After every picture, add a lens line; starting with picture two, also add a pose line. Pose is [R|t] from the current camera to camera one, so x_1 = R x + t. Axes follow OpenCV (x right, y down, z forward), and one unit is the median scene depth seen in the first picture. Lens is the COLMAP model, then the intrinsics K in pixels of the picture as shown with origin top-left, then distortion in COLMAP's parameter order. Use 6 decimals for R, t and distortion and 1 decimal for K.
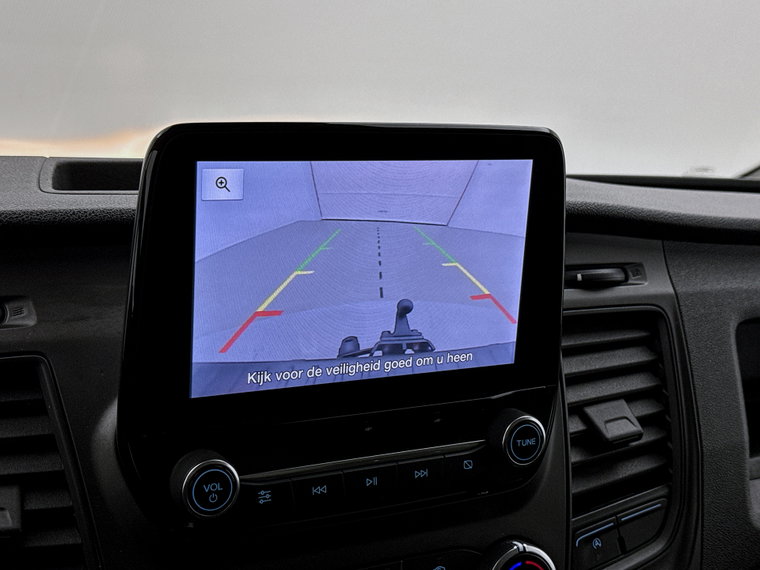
lens RADIAL K [[1160.7, 0, 378.7], [0, 1160.7, 287.5], [0, 0, 1]] dist [0.111172, 0.000000]
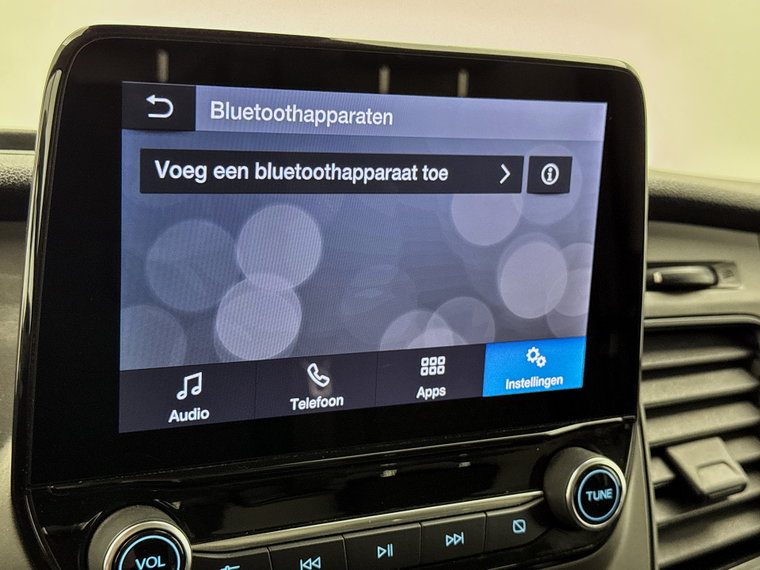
lens RADIAL K [[1133.0, 0, 381.6], [0, 1133.0, 278.9], [0, 0, 1]] dist [0.092269, 0.000000]
pose [[0.999828, -0.005156, -0.017788, 0.004576], [0.004162, 0.998451, -0.055491, 0.036169], [0.018047, 0.055407, 0.998301, 0.271708]]
